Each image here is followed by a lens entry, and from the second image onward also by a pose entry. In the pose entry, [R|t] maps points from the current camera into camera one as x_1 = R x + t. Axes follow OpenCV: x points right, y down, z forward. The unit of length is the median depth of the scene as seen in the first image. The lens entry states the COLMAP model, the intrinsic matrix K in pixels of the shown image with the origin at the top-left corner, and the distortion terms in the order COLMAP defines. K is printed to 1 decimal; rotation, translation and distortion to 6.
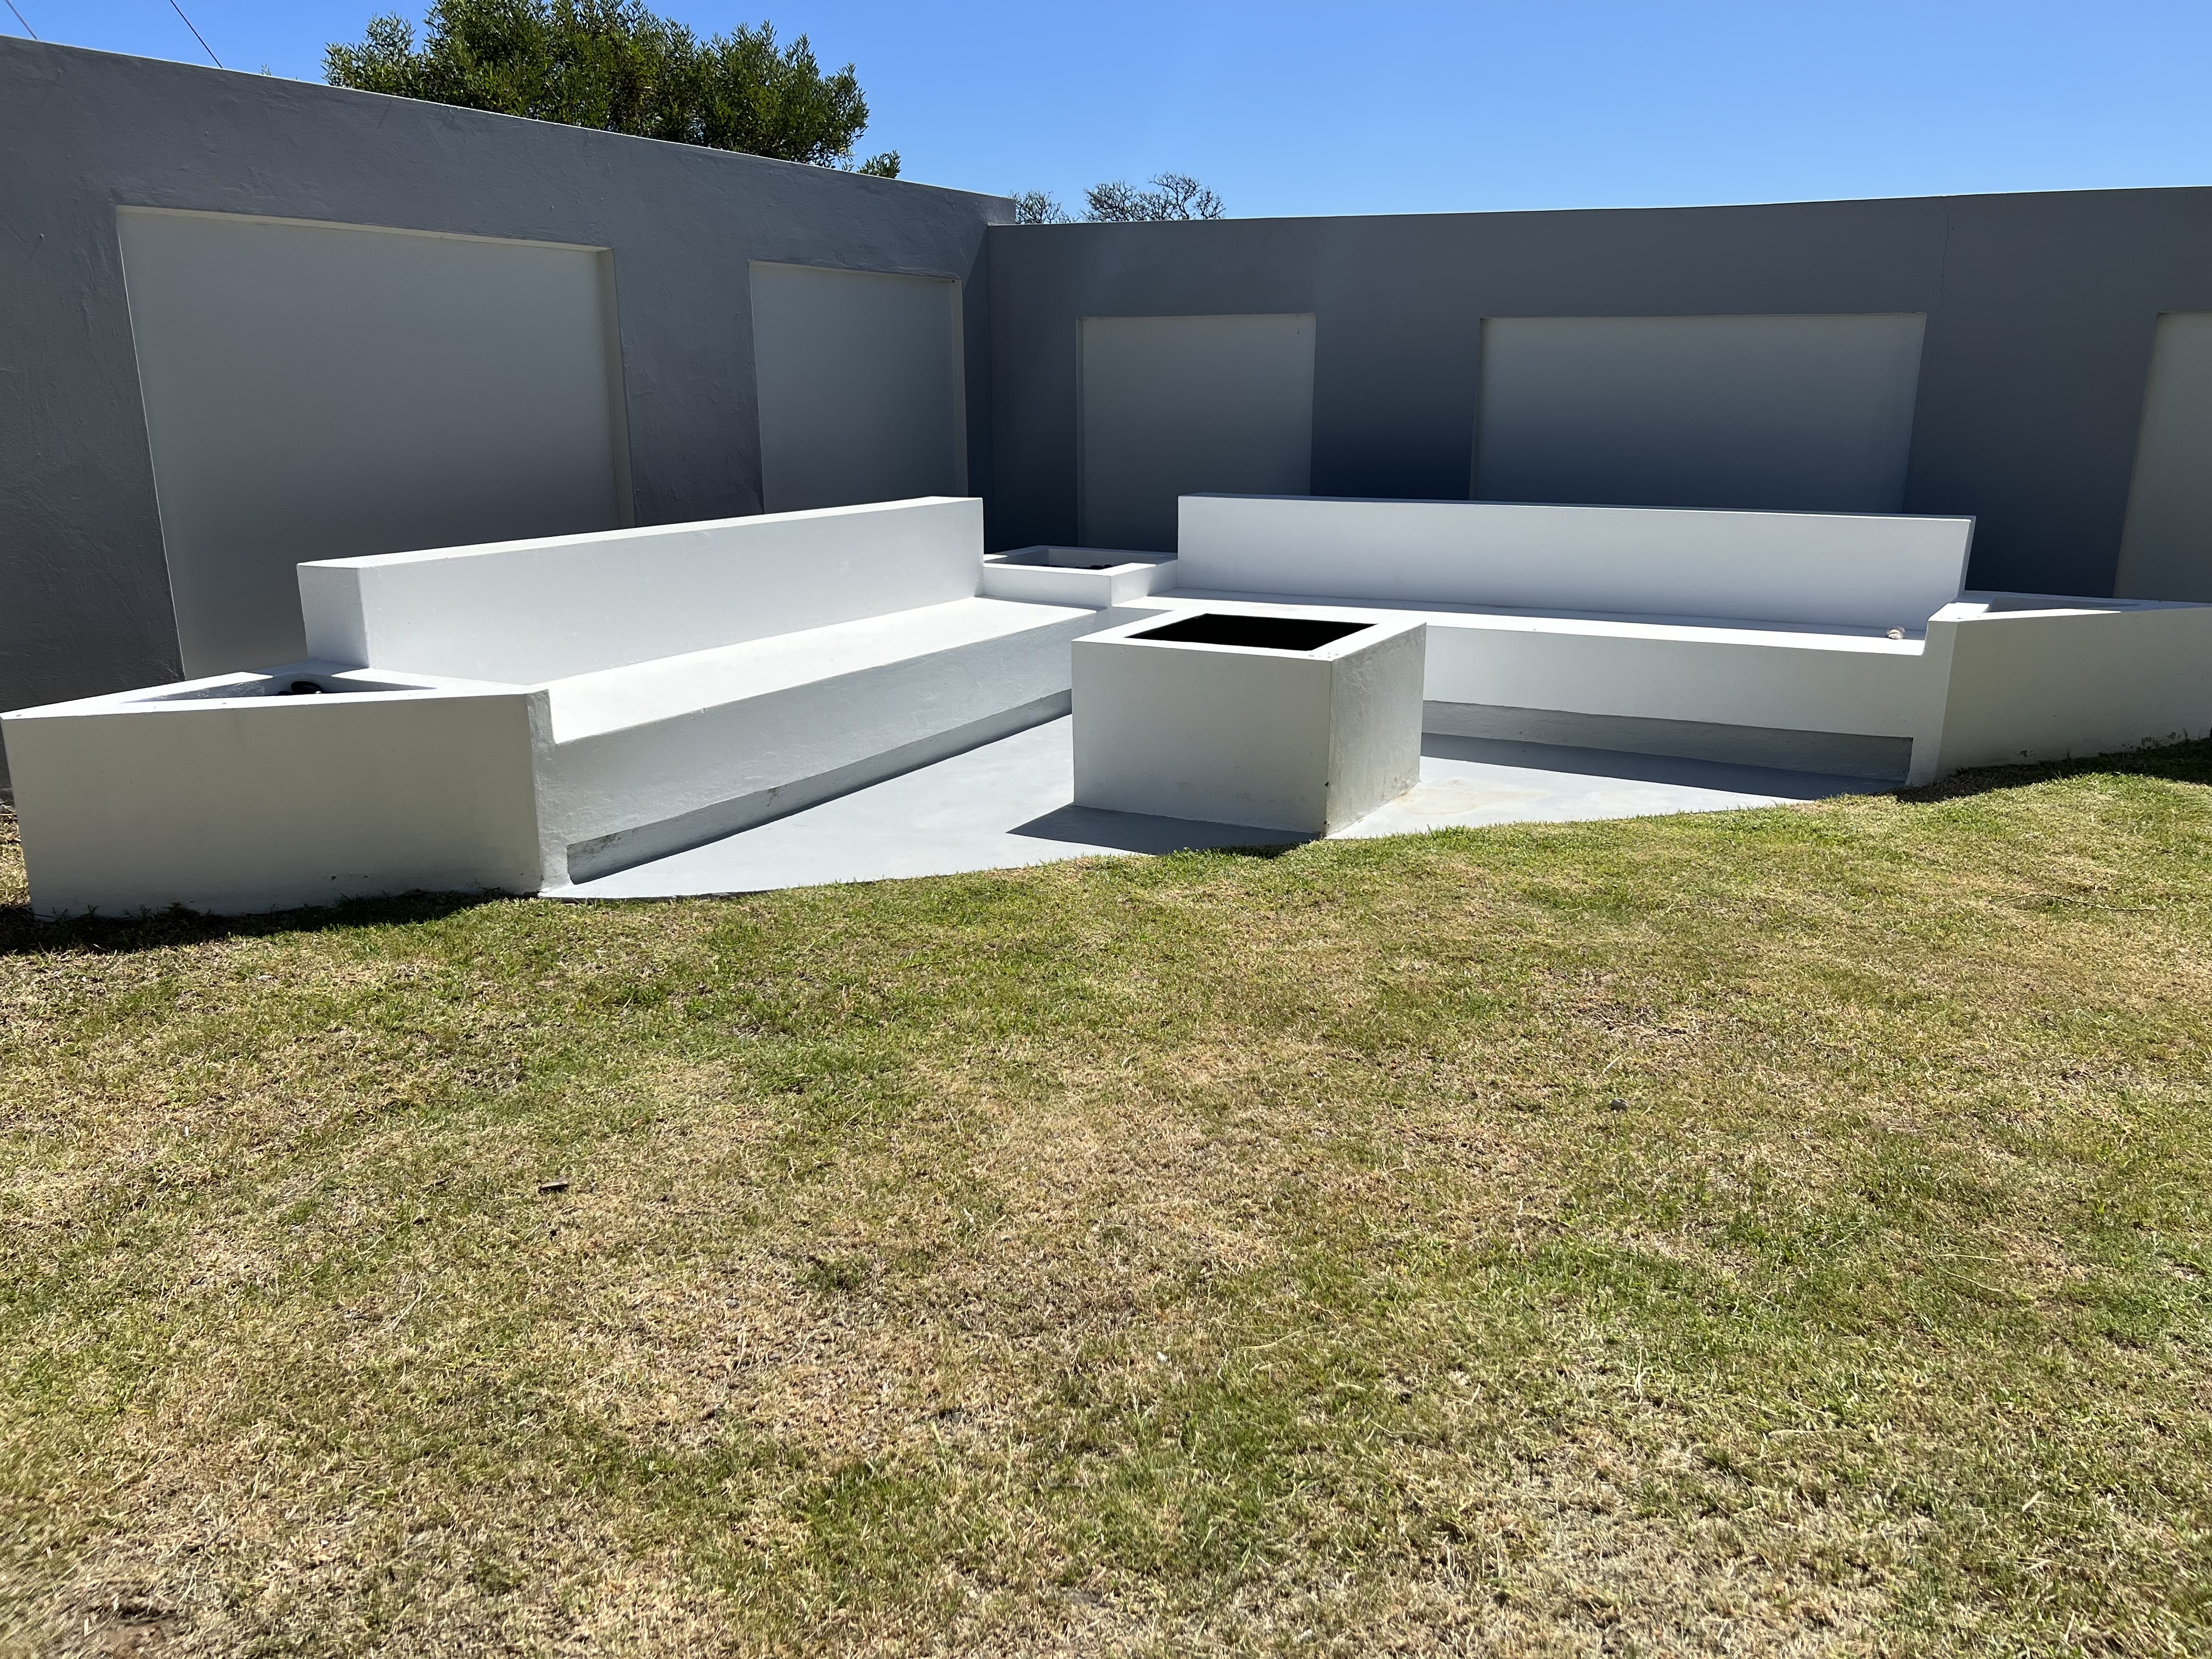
lens RADIAL K [[1667.8, 0, 1121.4], [0, 1667.8, 829.4], [0, 0, 1]] dist [0.039664, -0.026131]
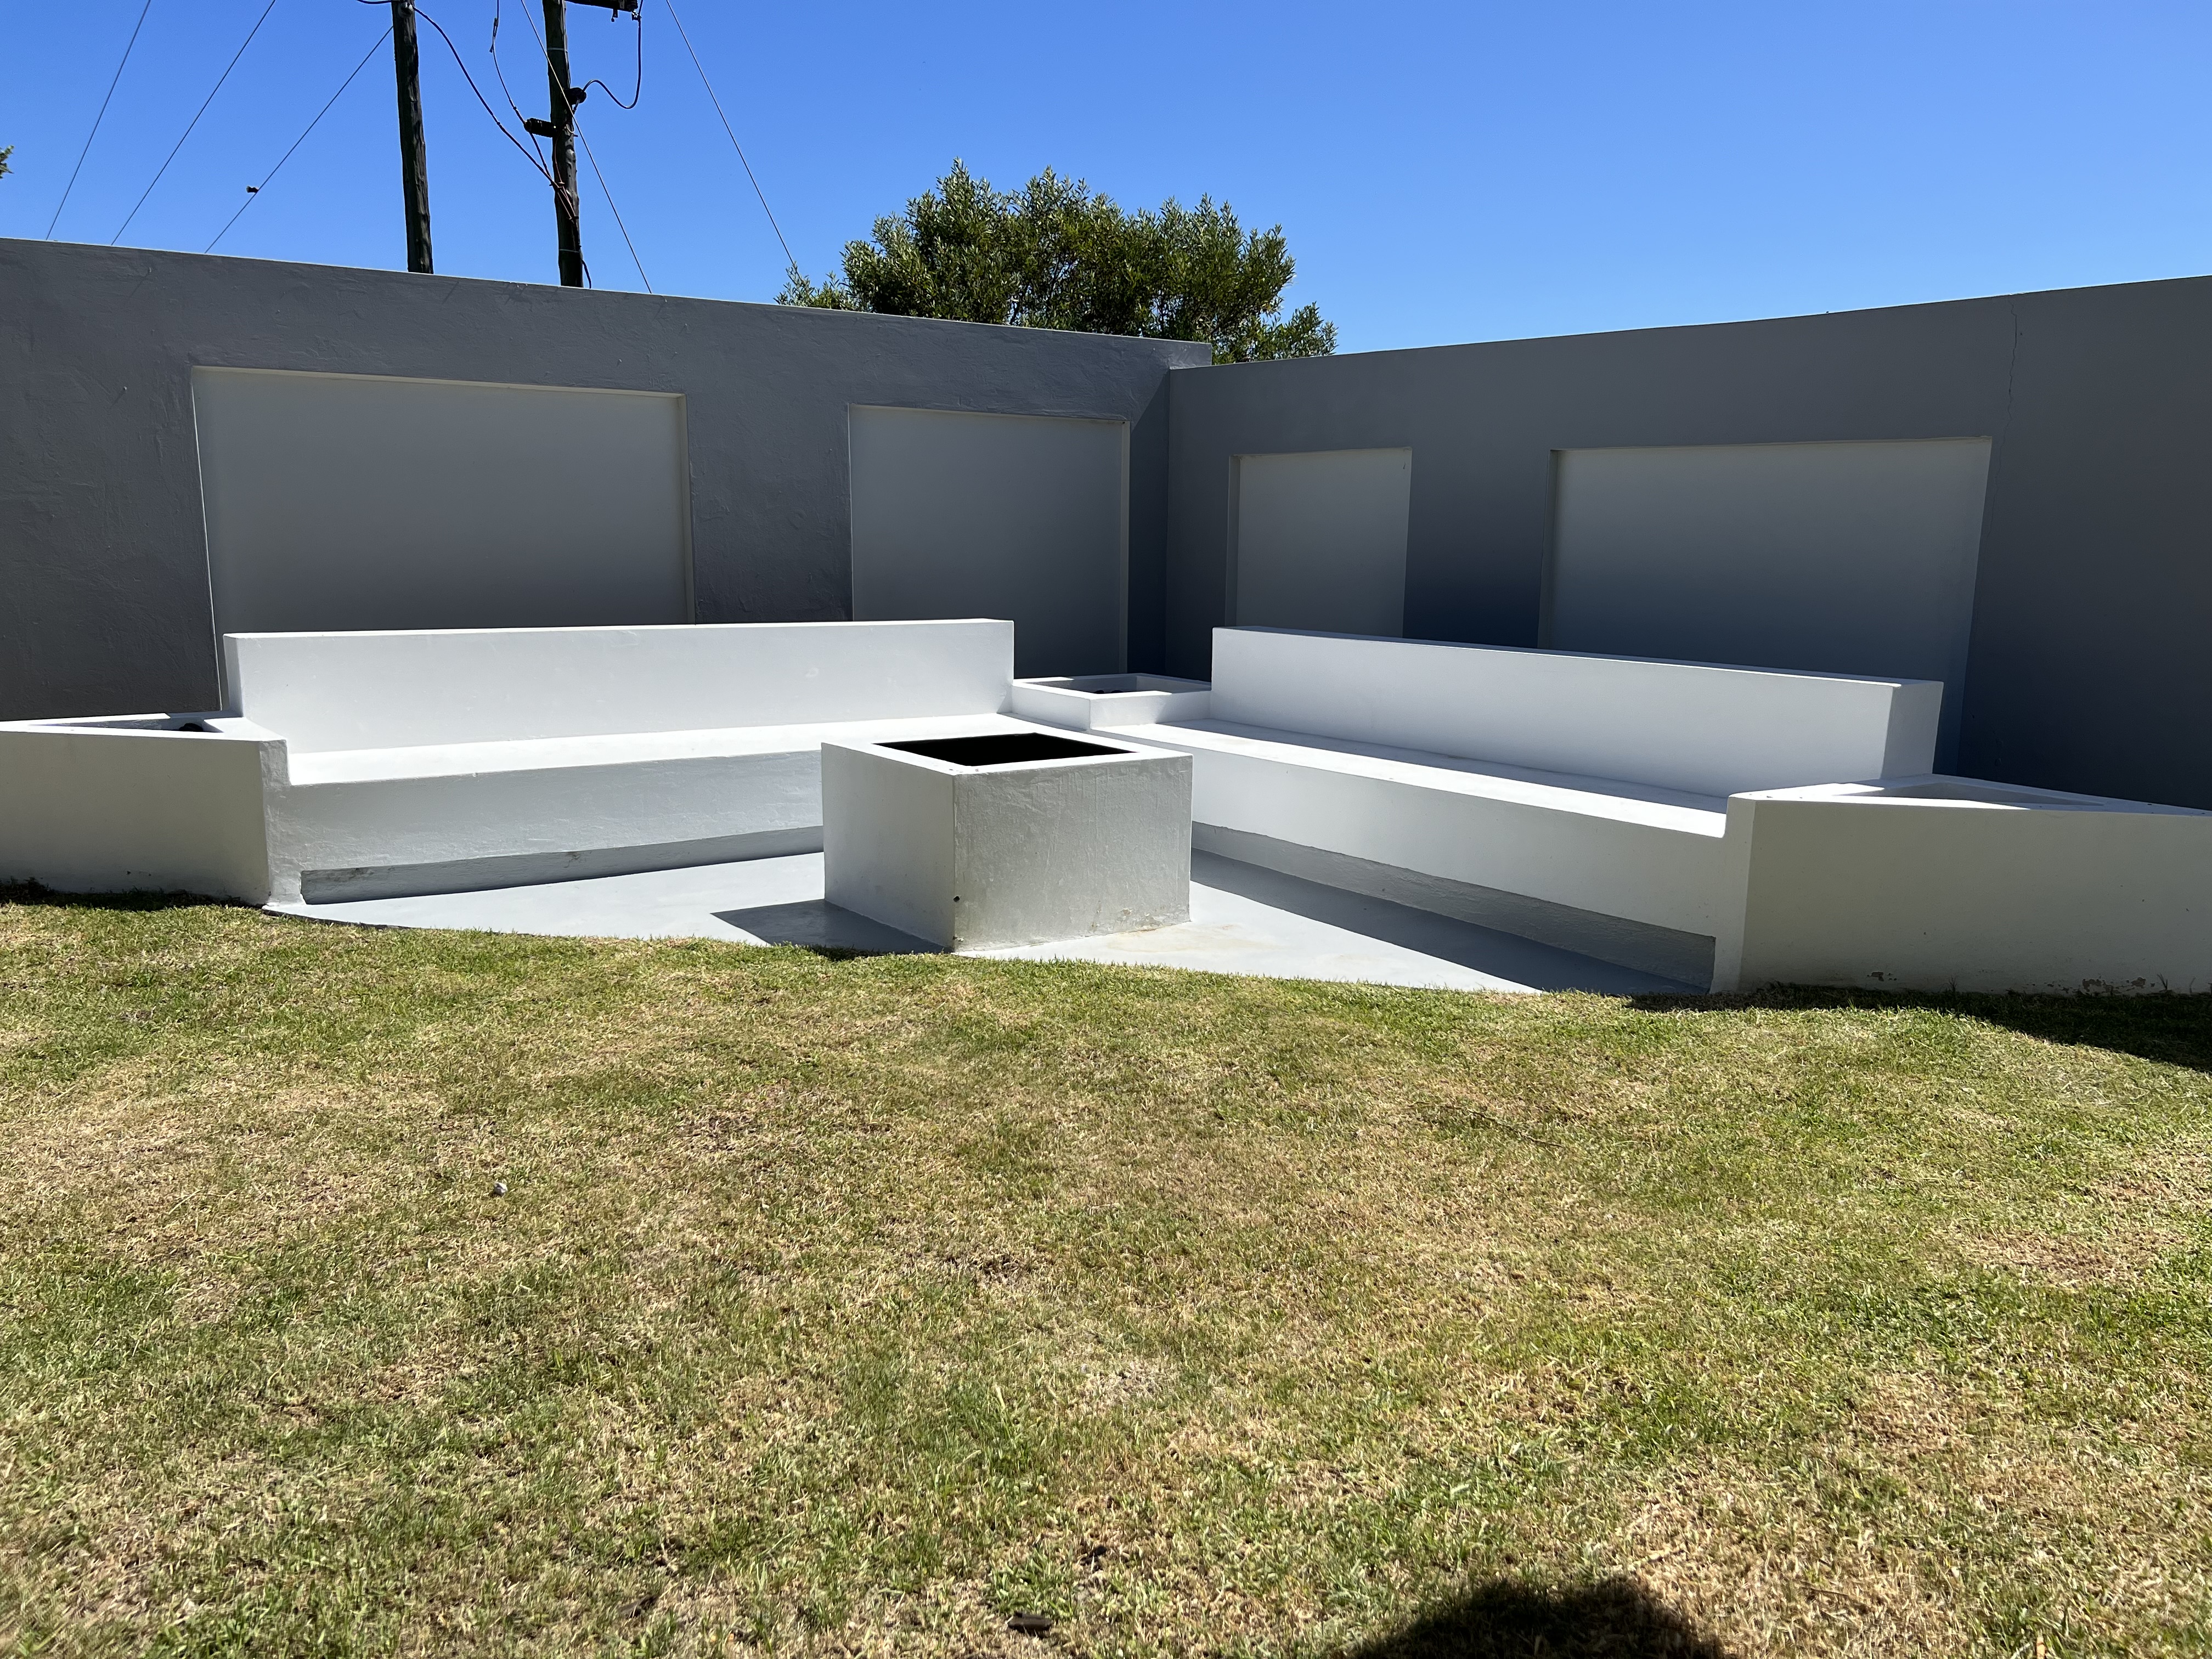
lens RADIAL K [[1667.8, 0, 1114.4], [0, 1667.8, 839.2], [0, 0, 1]] dist [0.039664, -0.026131]
pose [[0.892757, 0.094709, -0.440472, 0.627902], [-0.130717, 0.990052, -0.052064, -0.023016], [0.431160, 0.104058, 0.896255, 0.146580]]
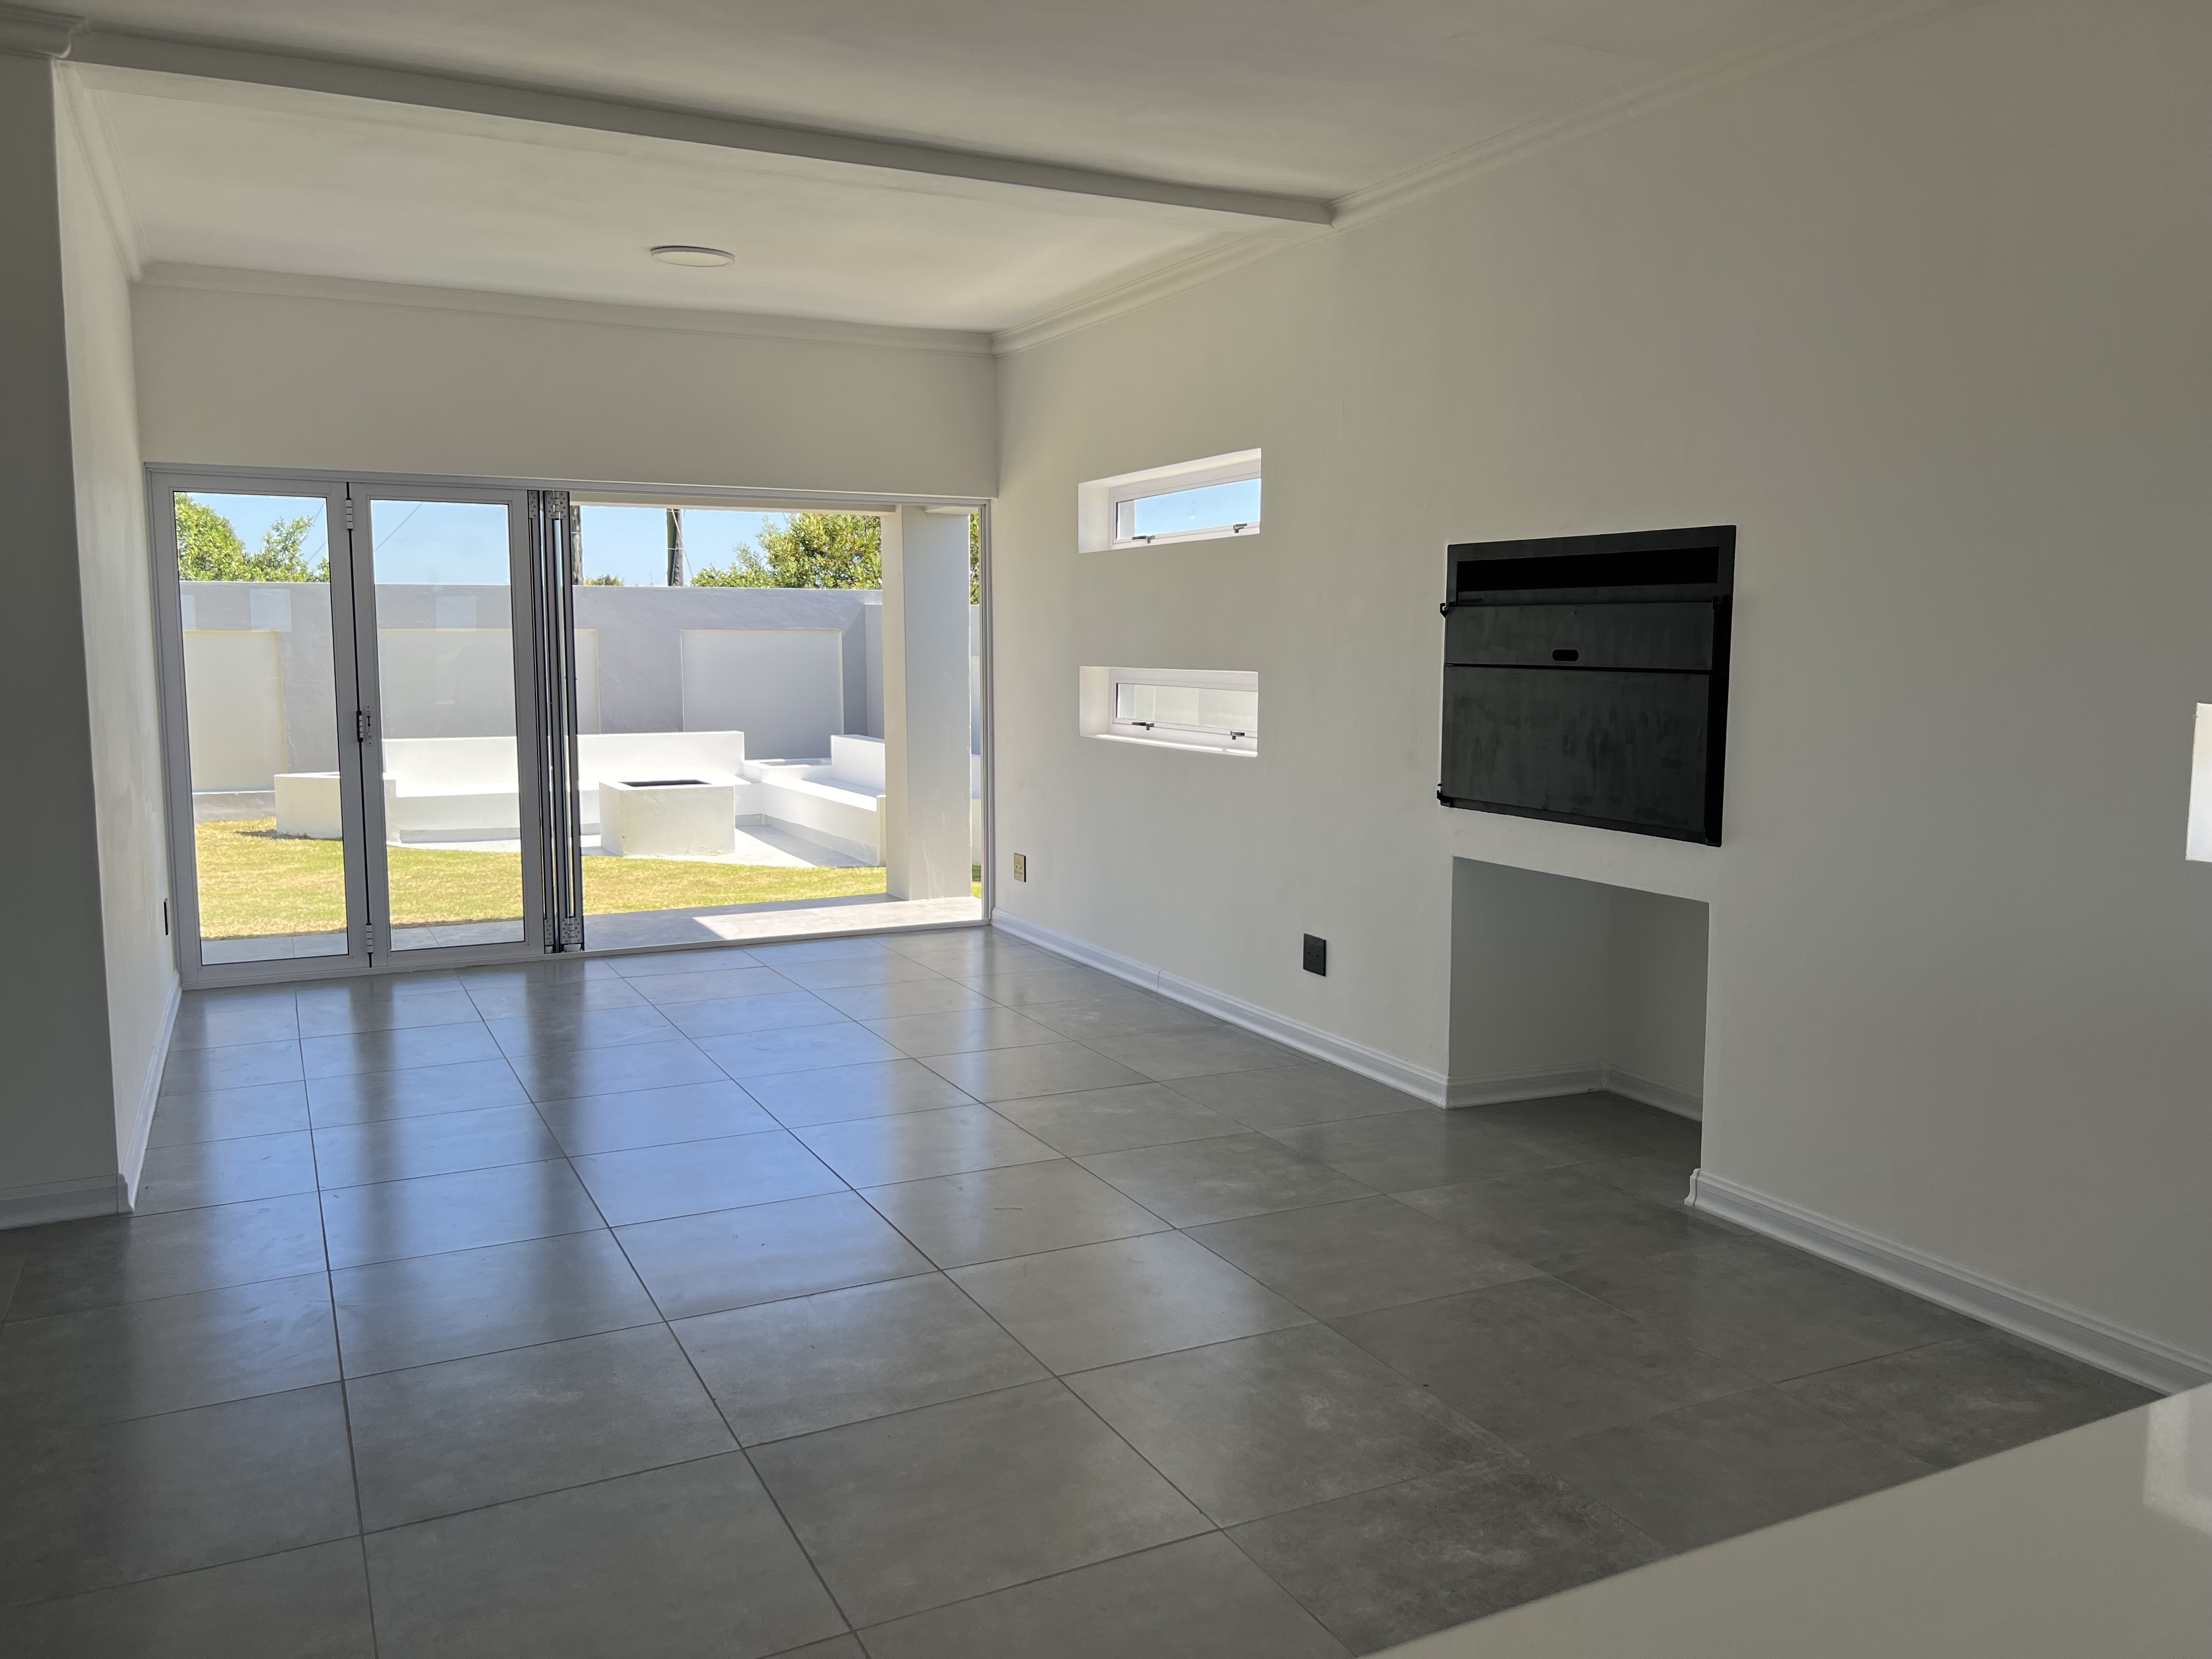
lens RADIAL K [[1667.8, 0, 1118.3], [0, 1667.8, 831.7], [0, 0, 1]] dist [0.039664, -0.026131]
pose [[0.829736, 0.065918, -0.554251, 2.191589], [-0.148301, 0.983346, -0.105062, 0.124923], [0.538095, 0.169369, 0.825693, -0.751403]]
